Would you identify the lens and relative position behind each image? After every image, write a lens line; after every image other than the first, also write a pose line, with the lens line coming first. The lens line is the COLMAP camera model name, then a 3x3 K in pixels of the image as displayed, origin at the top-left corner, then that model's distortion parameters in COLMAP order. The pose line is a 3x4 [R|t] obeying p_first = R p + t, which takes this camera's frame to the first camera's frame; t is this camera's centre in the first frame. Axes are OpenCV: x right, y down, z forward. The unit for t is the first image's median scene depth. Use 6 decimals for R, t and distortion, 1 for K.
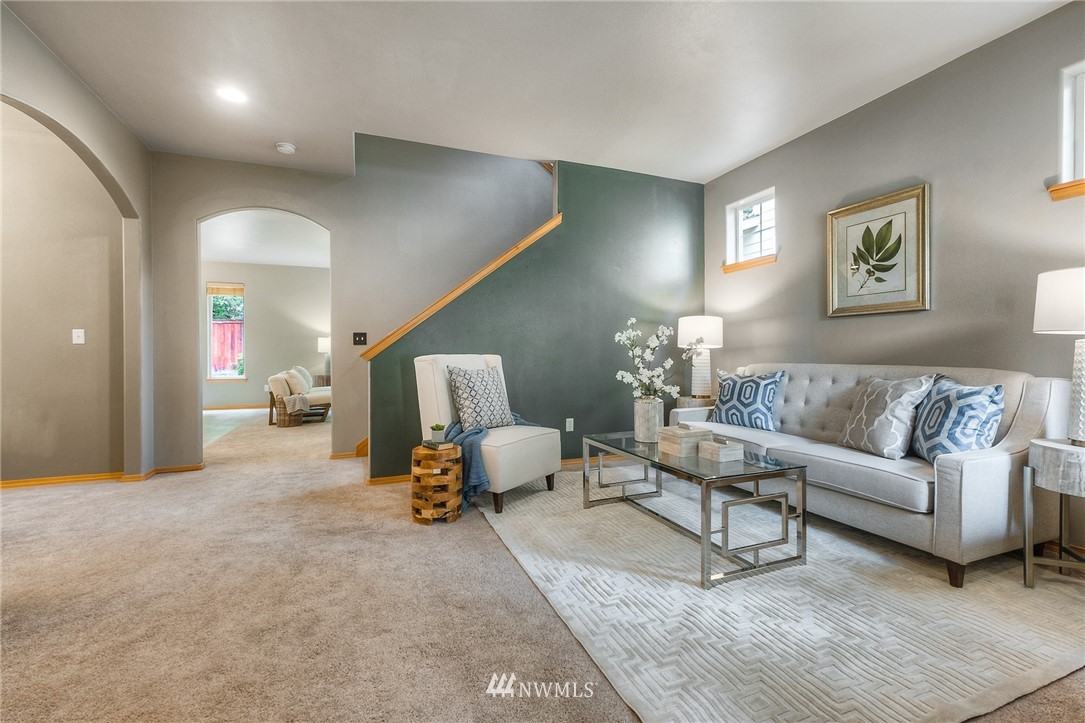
lens RADIAL K [[474.7, 0, 548.2], [0, 474.7, 353.6], [0, 0, 1]] dist [-0.000683, 0.000060]
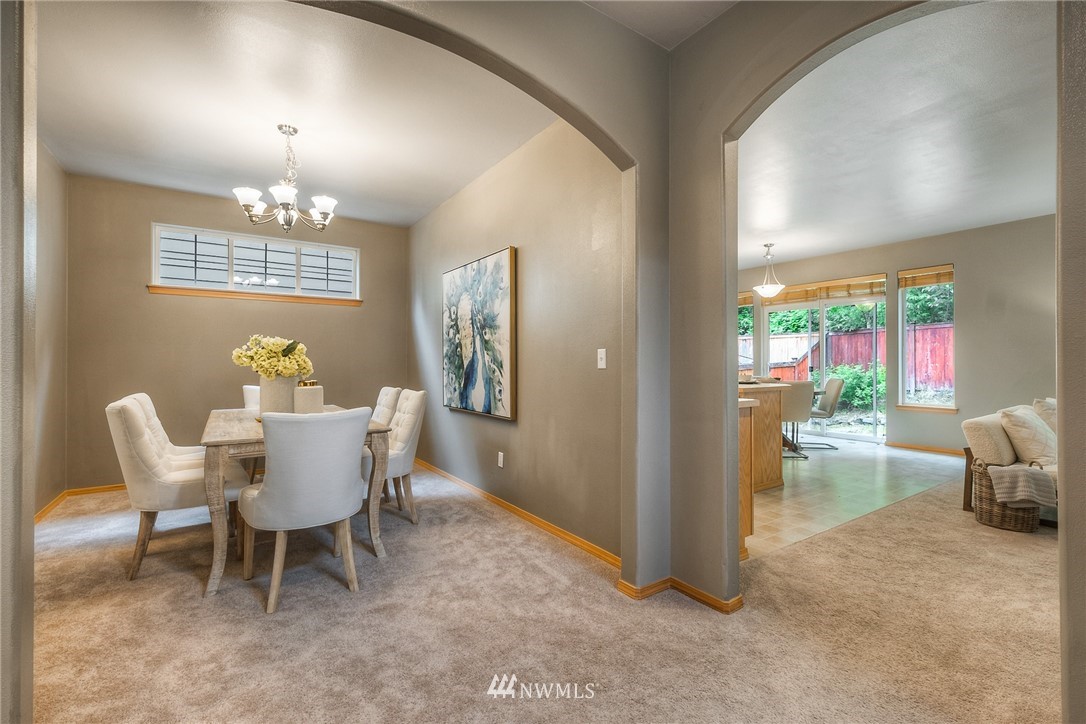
lens RADIAL K [[475.1, 0, 545.6], [0, 475.1, 360.0], [0, 0, 1]] dist [-0.000683, 0.000060]
pose [[0.210545, -0.005427, -0.977569, -0.167805], [0.002312, 0.999985, -0.005053, -0.017726], [0.977581, -0.001196, 0.210555, 0.440639]]
